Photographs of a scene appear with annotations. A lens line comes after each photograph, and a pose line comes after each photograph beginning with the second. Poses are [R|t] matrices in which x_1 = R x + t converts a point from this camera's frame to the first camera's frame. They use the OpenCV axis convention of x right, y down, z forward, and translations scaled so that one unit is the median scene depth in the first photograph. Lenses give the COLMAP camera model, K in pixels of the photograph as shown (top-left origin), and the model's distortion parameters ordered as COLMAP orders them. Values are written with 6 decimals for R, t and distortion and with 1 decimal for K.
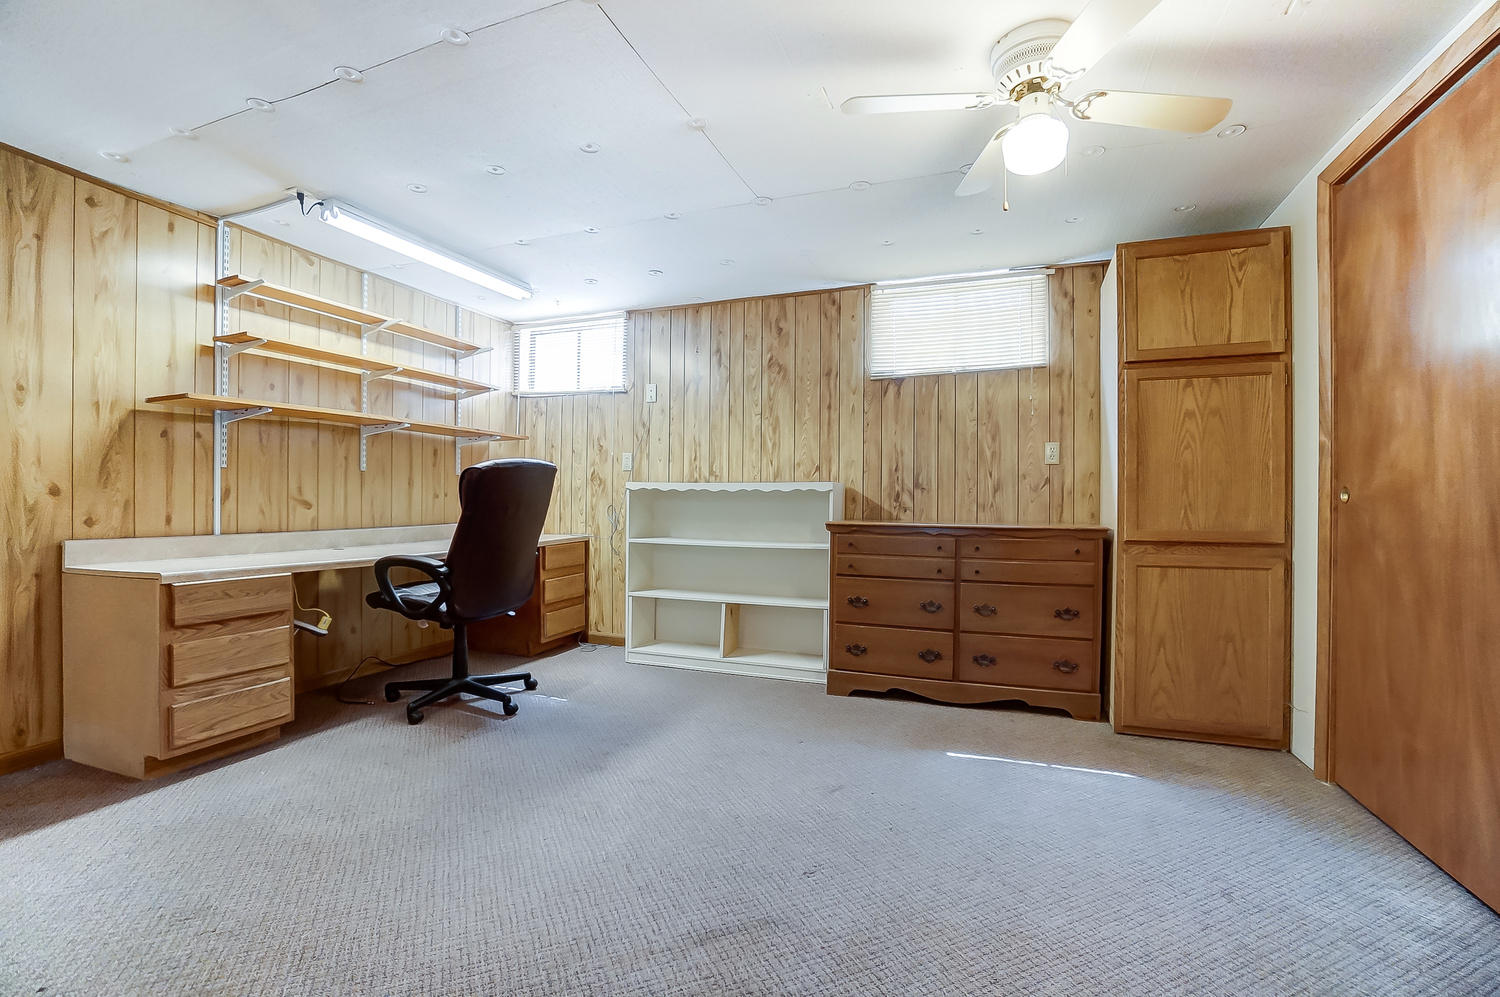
lens RADIAL K [[680.0, 0, 749.0], [0, 680.0, 505.2], [0, 0, 1]] dist [-0.022886, 0.000262]
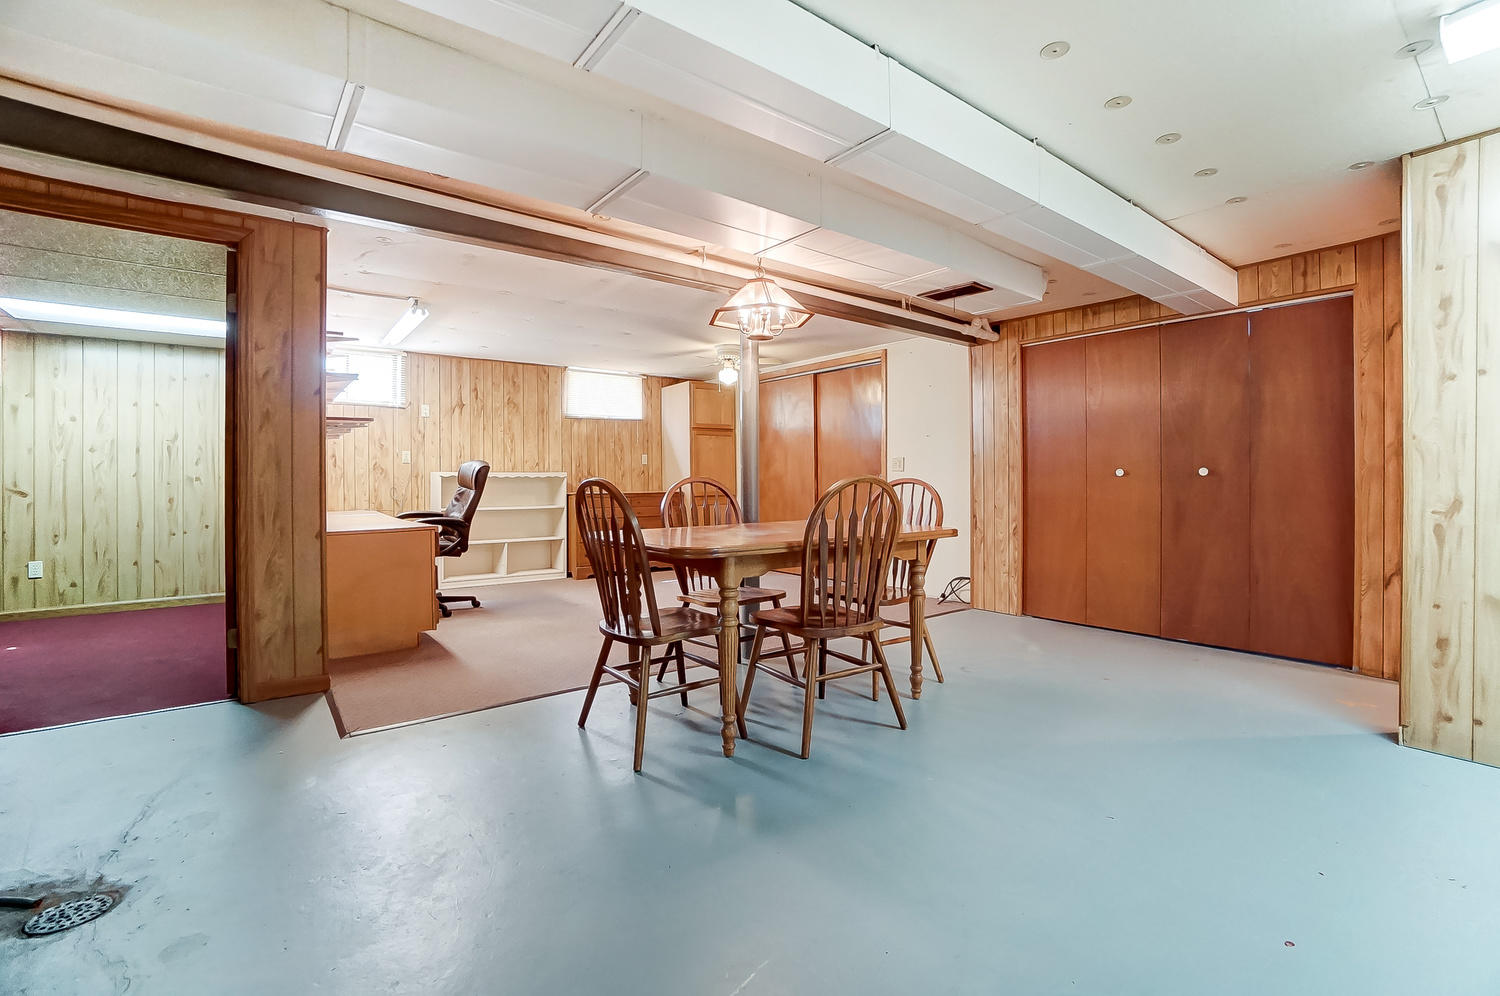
lens RADIAL K [[680.0, 0, 749.1], [0, 680.0, 486.0], [0, 0, 1]] dist [-0.022886, 0.000262]
pose [[0.522717, -0.018986, 0.852295, -1.159066], [0.012800, 0.999814, 0.014421, -0.016199], [-0.852410, 0.003371, 0.522862, -0.410958]]
